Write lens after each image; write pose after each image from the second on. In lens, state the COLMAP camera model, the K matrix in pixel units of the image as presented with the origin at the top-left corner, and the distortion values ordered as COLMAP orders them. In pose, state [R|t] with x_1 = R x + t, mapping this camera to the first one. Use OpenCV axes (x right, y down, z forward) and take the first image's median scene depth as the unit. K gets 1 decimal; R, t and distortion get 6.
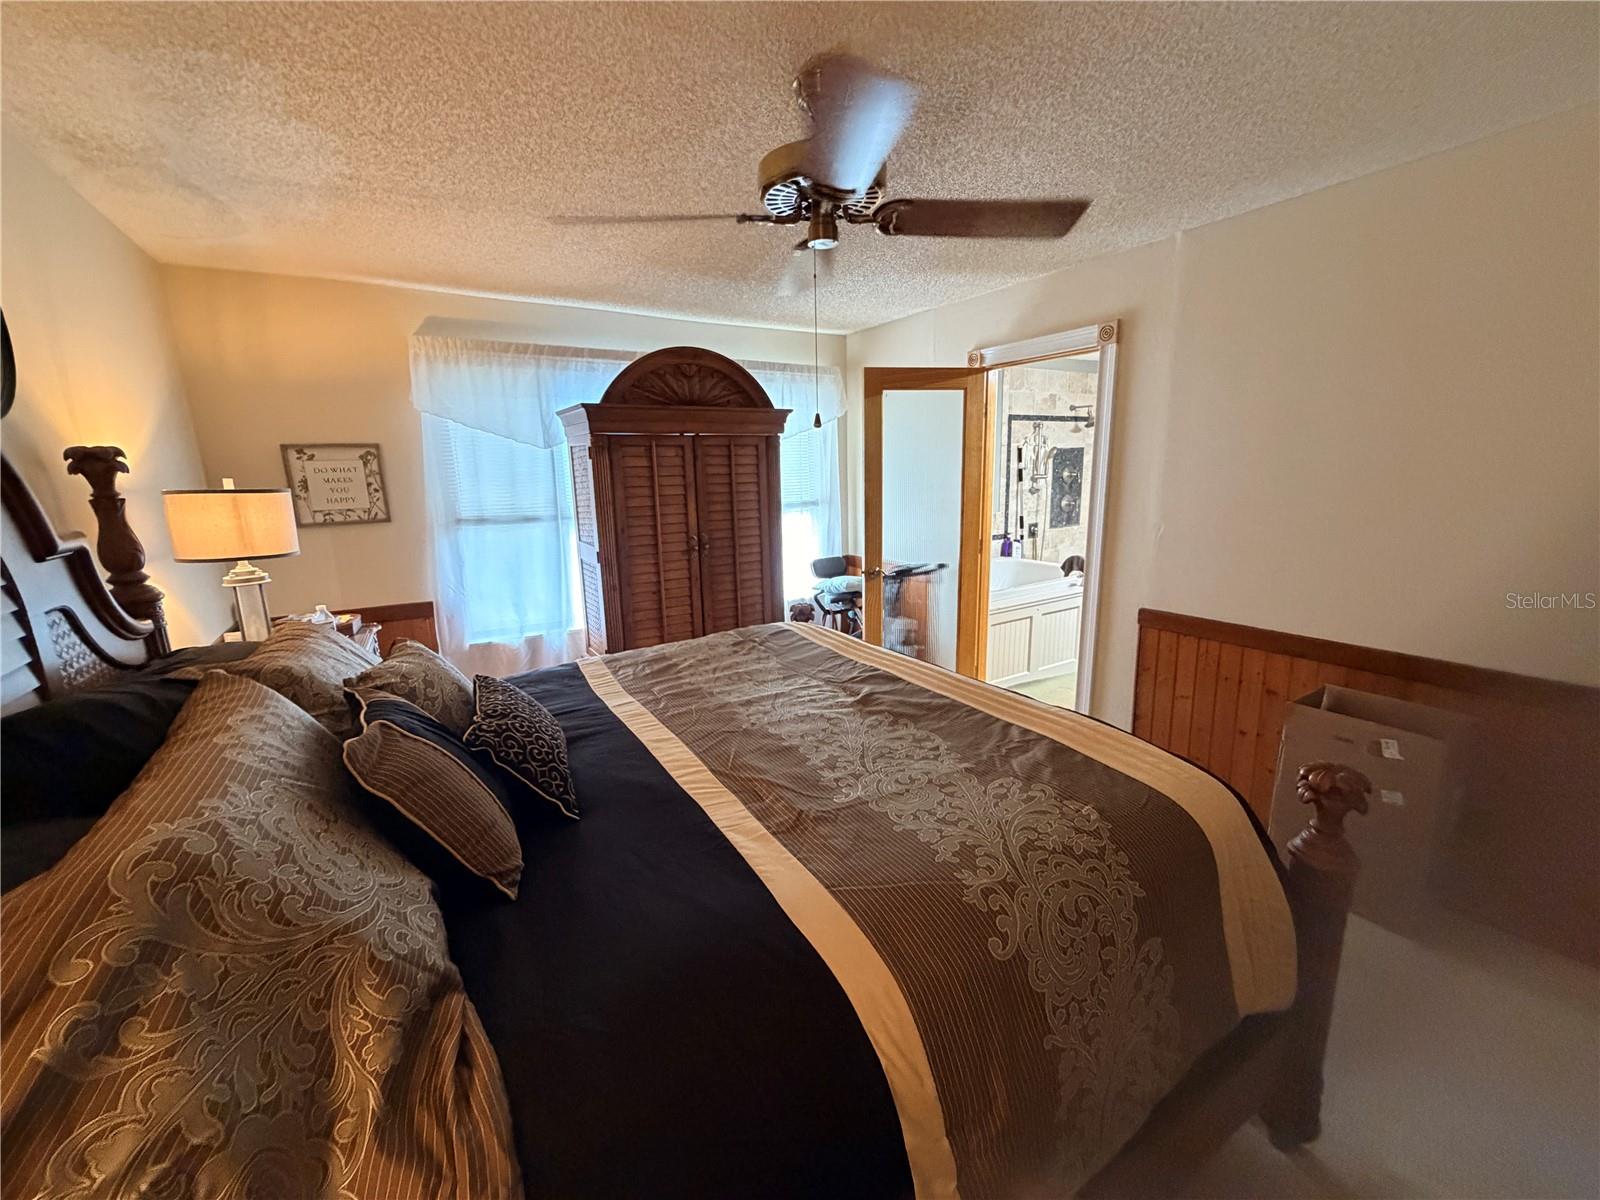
lens RADIAL K [[642.9, 0, 800.0], [0, 642.9, 600.0], [0, 0, 1]] dist [0.004900, 0.000071]
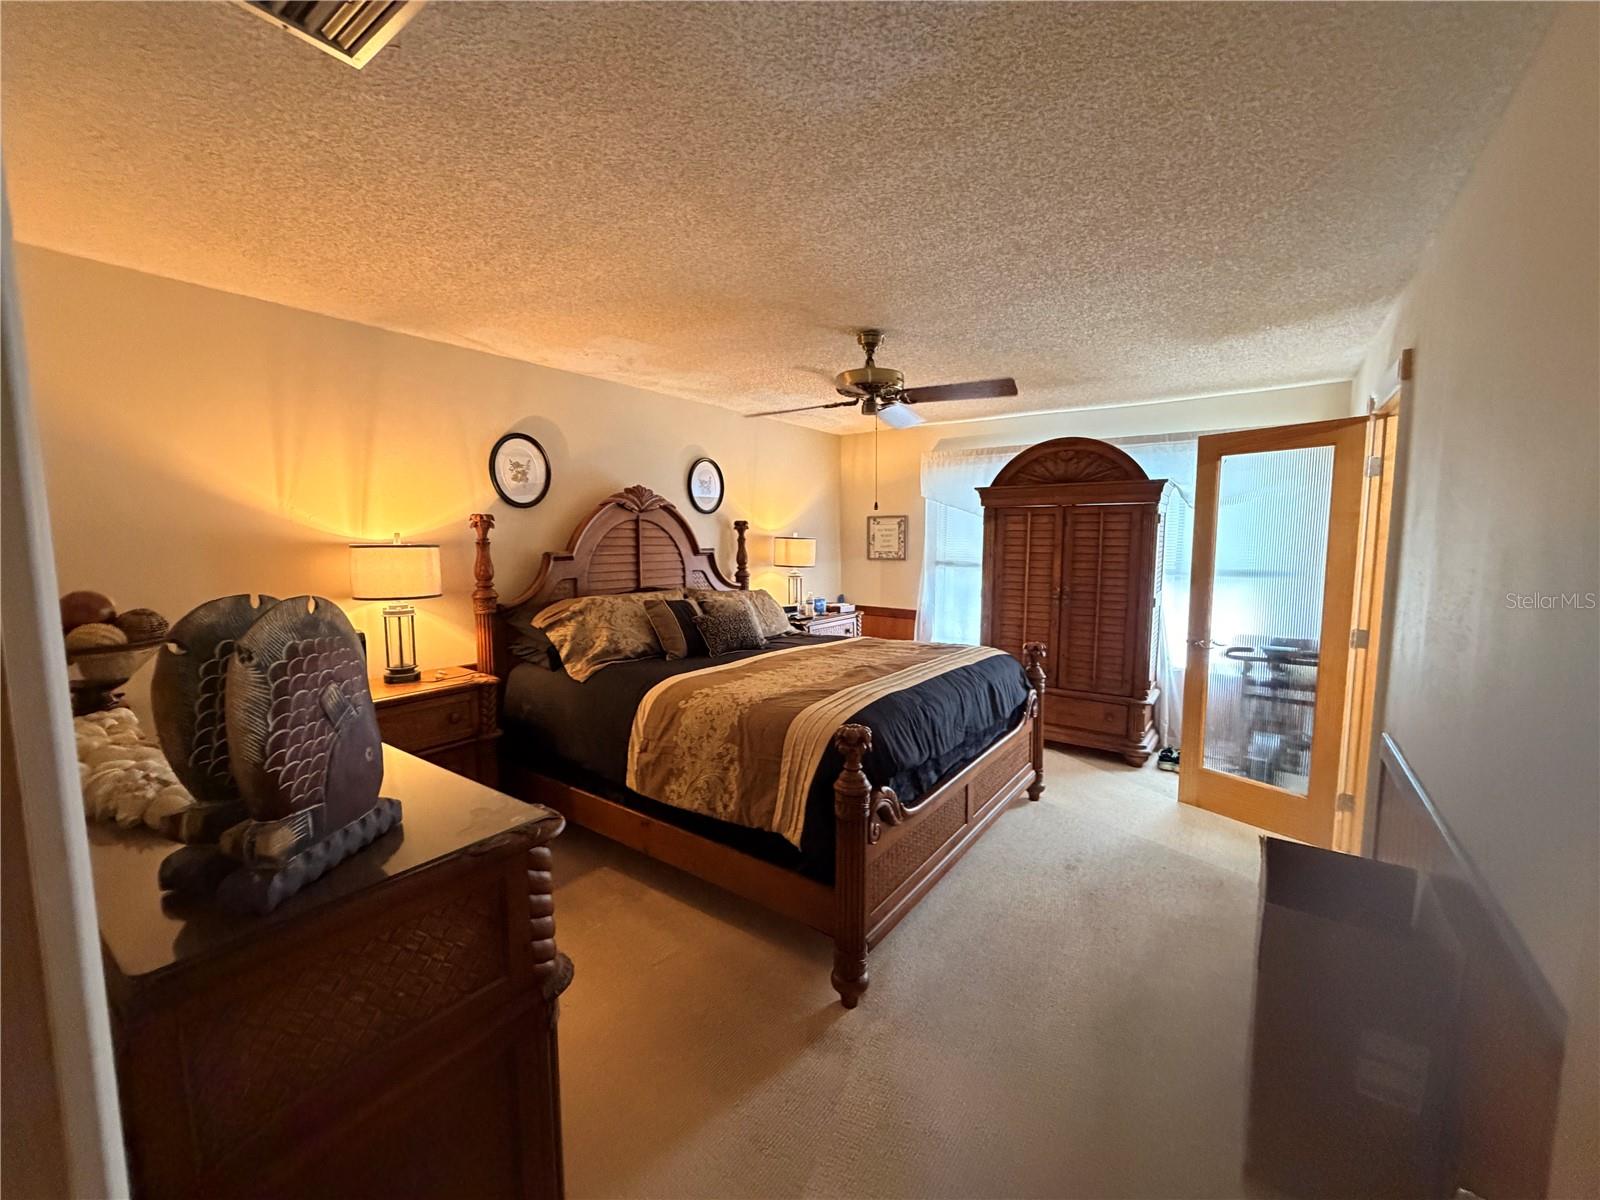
lens RADIAL K [[642.9, 0, 800.0], [0, 642.9, 600.0], [0, 0, 1]] dist [0.004900, 0.000071]
pose [[0.393778, 0.113229, -0.912205, 0.747828], [-0.196826, 0.979753, 0.036648, -0.023408], [0.897885, 0.165114, 0.408092, 0.065671]]
